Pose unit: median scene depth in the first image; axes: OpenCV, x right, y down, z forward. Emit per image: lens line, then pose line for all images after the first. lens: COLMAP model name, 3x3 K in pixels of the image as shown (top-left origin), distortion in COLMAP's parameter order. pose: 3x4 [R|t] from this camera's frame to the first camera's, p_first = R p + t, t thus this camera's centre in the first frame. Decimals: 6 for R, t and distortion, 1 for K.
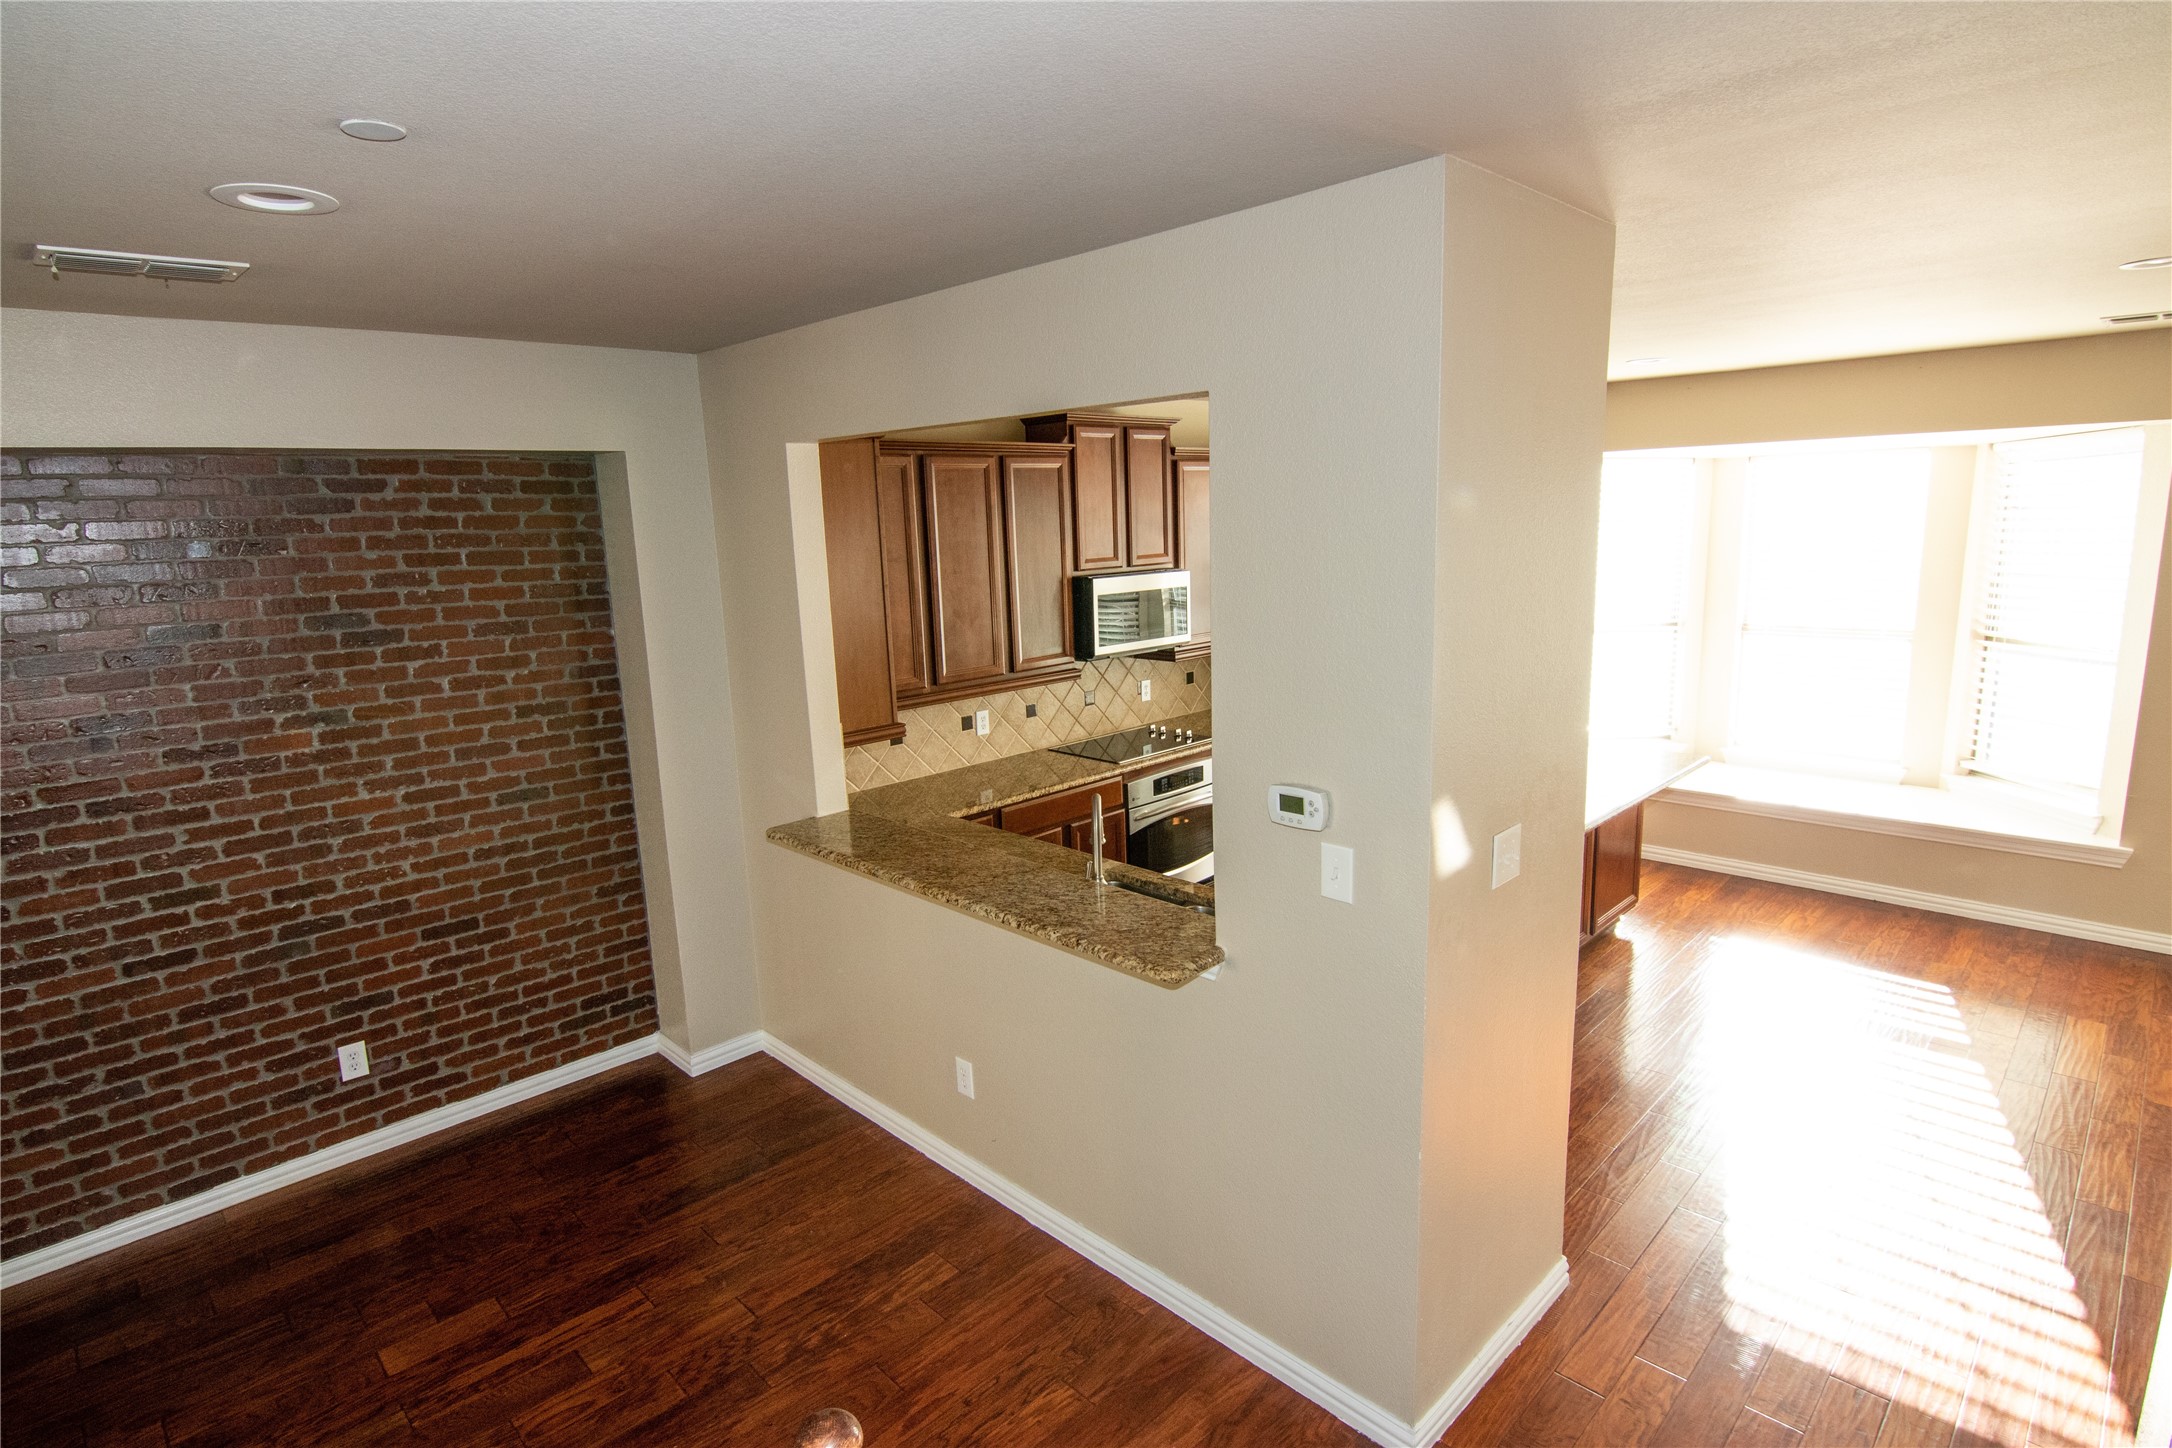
lens RADIAL K [[1097.8, 0, 1086.0], [0, 1097.8, 724.0], [0, 0, 1]] dist [-0.015367, -0.006259]
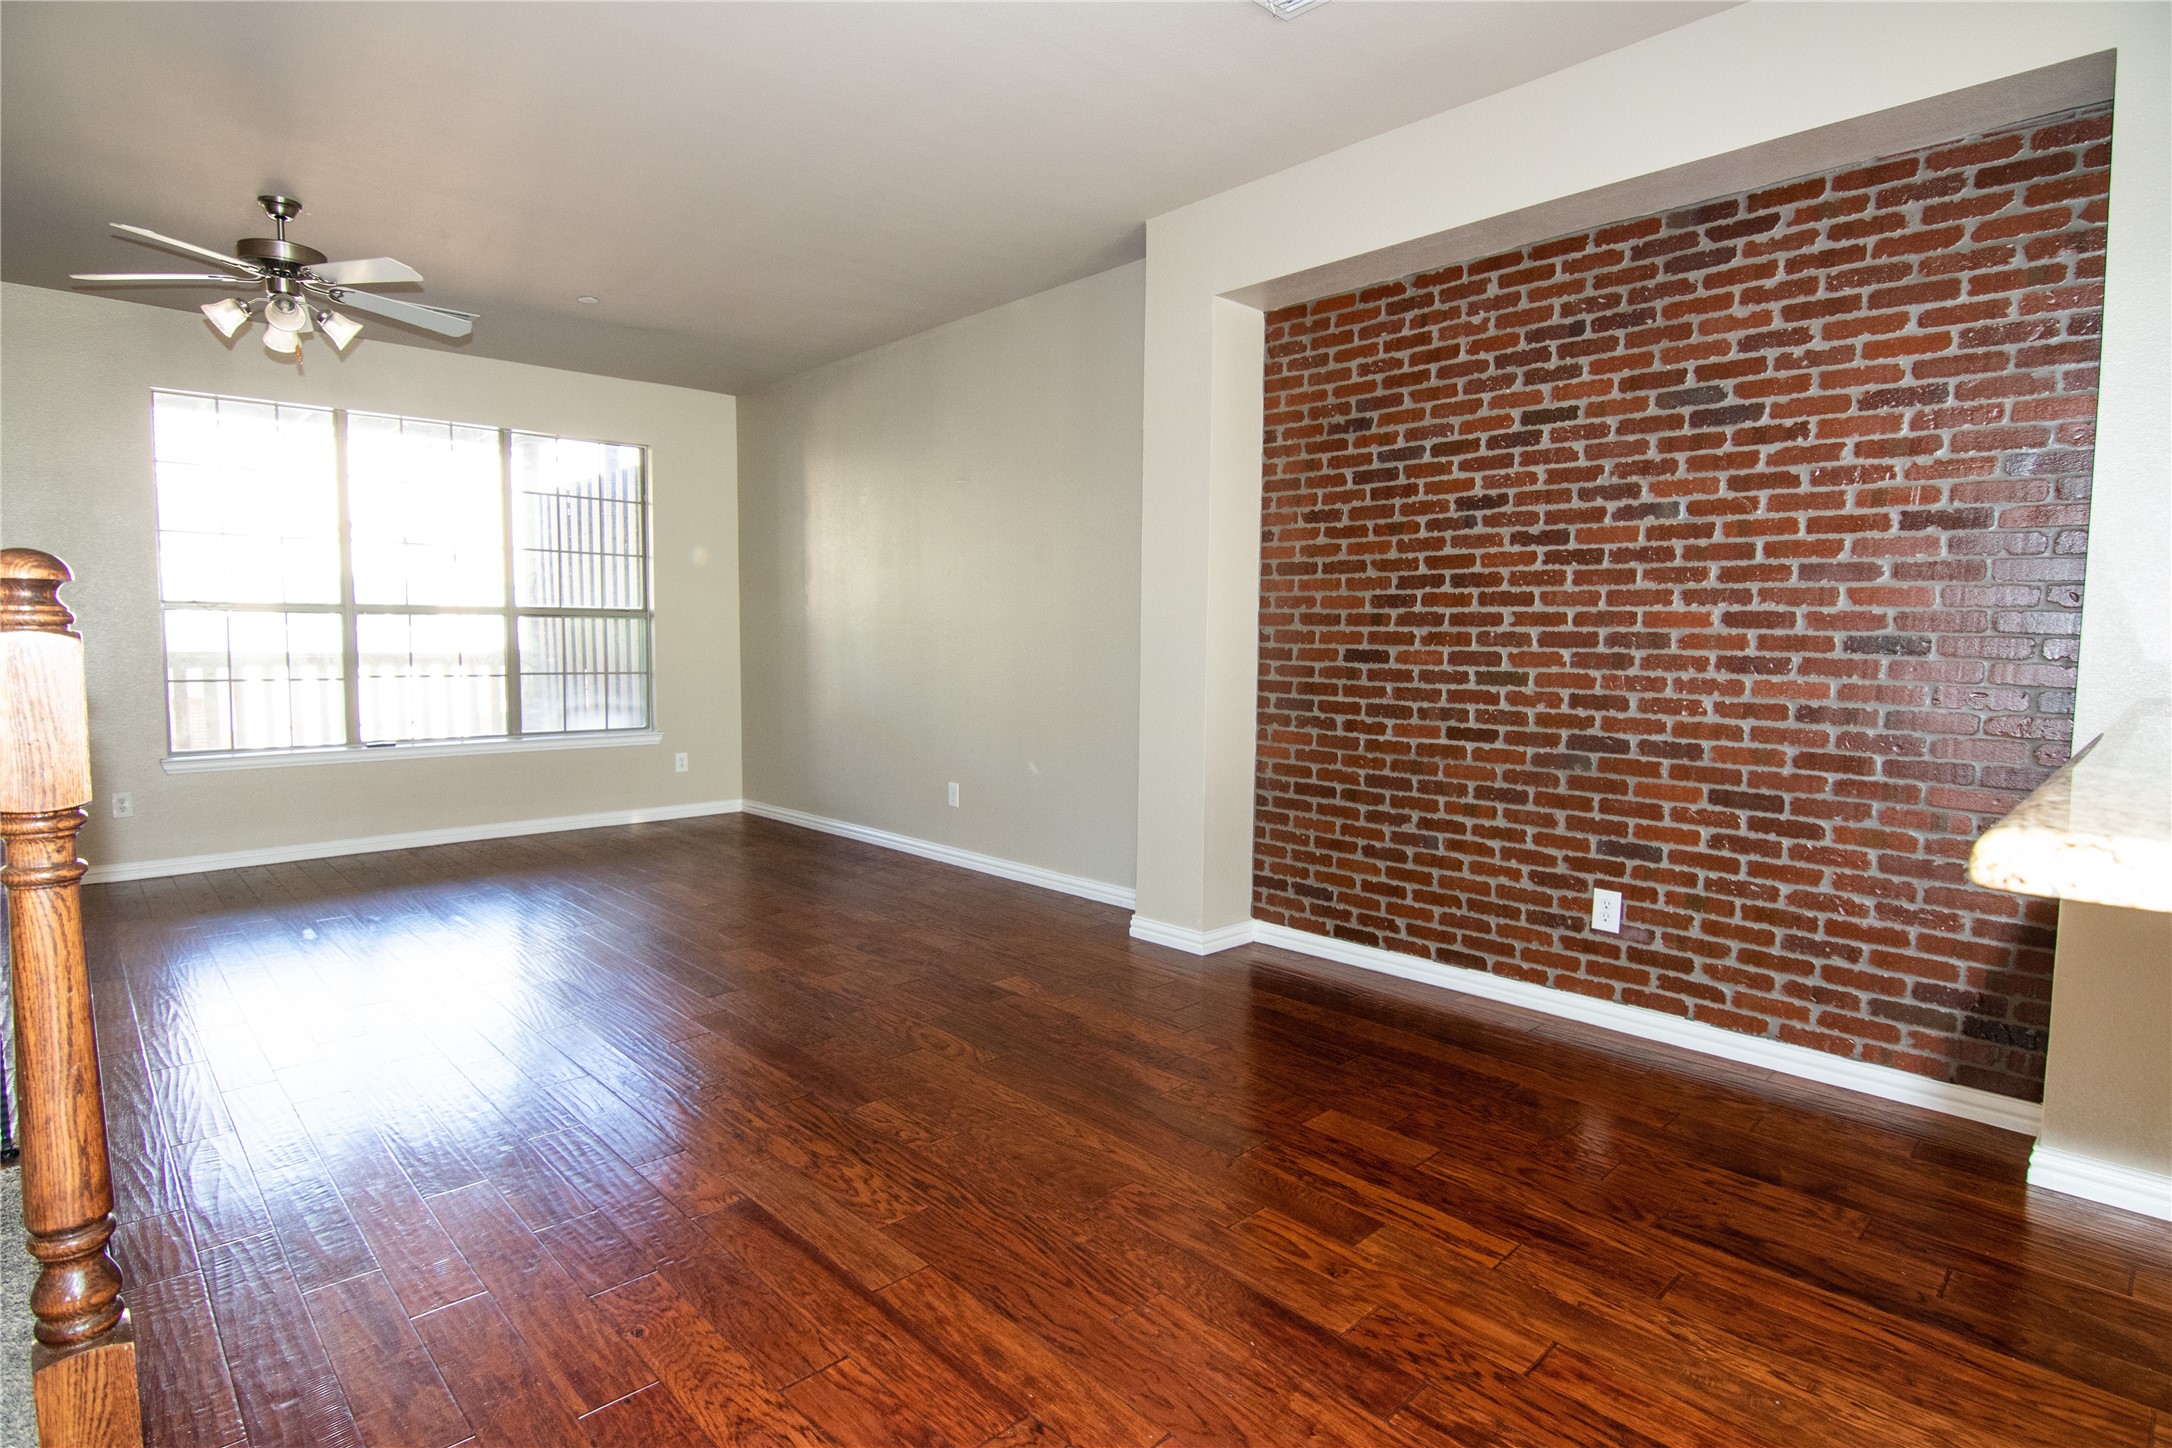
lens RADIAL K [[1099.9, 0, 1083.4], [0, 1099.9, 720.7], [0, 0, 1]] dist [-0.000599, -0.013179]
pose [[-0.016671, 0.108450, -0.993962, 0.199208], [-0.196103, 0.974438, 0.109608, 0.147645], [0.980442, 0.196746, 0.005023, 0.556004]]
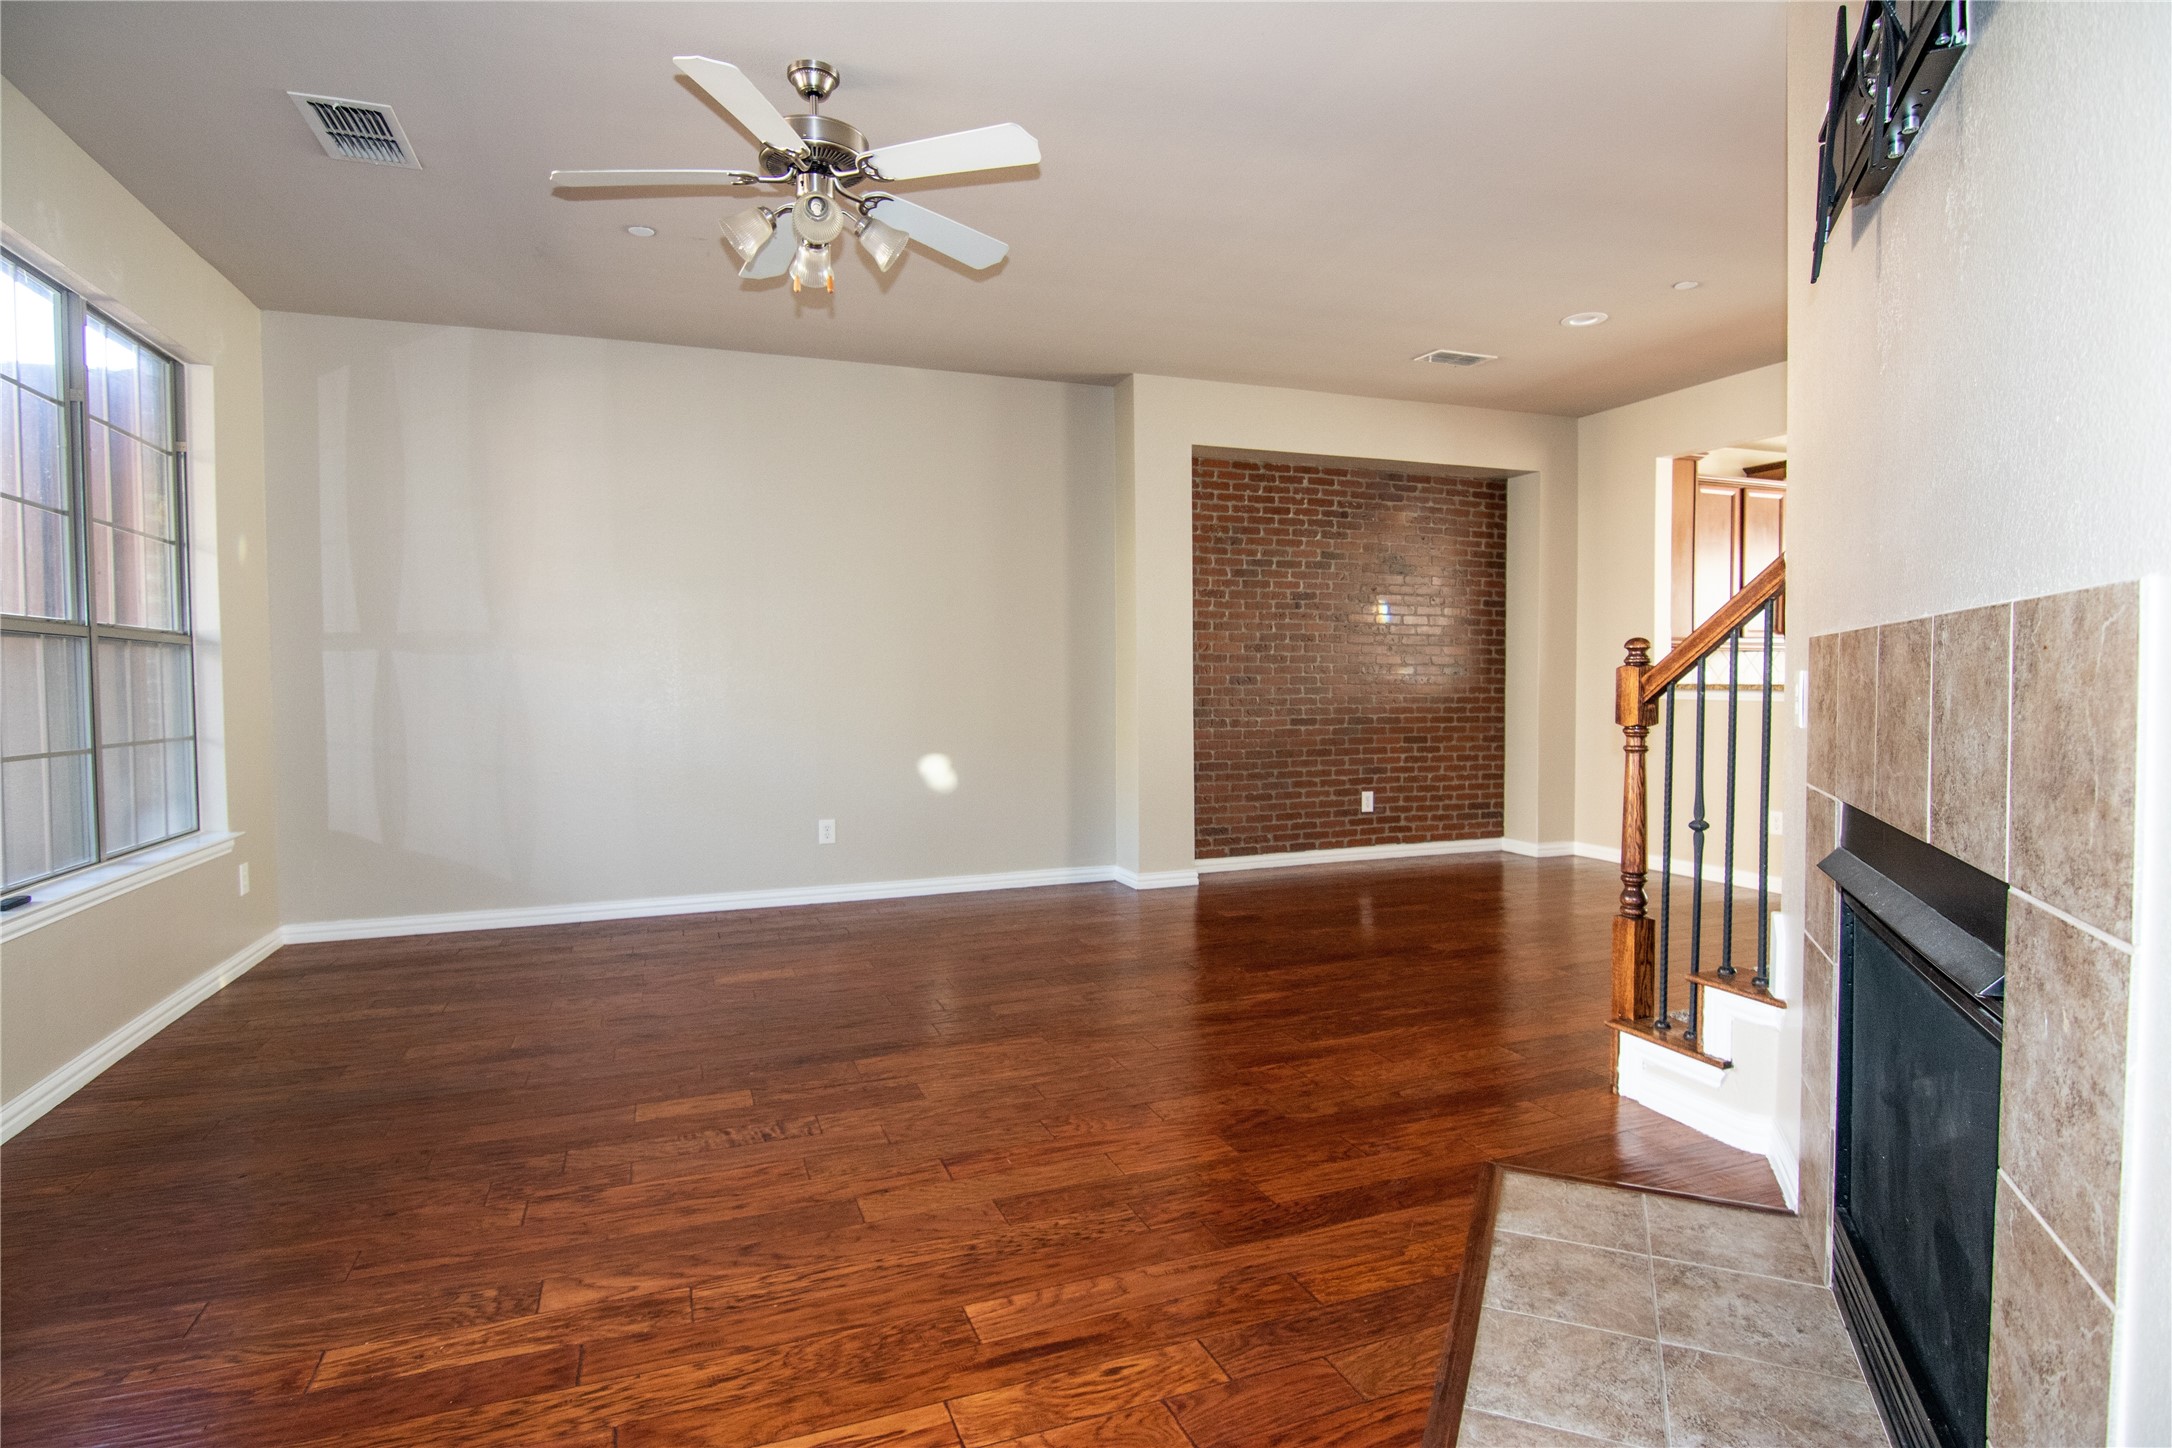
lens RADIAL K [[1099.9, 0, 1083.4], [0, 1099.9, 720.7], [0, 0, 1]] dist [-0.000599, -0.013179]
pose [[0.915507, 0.044000, -0.399889, -0.386756], [-0.100701, 0.987421, -0.121900, 0.449469], [0.389495, 0.151869, 0.908421, -0.853957]]
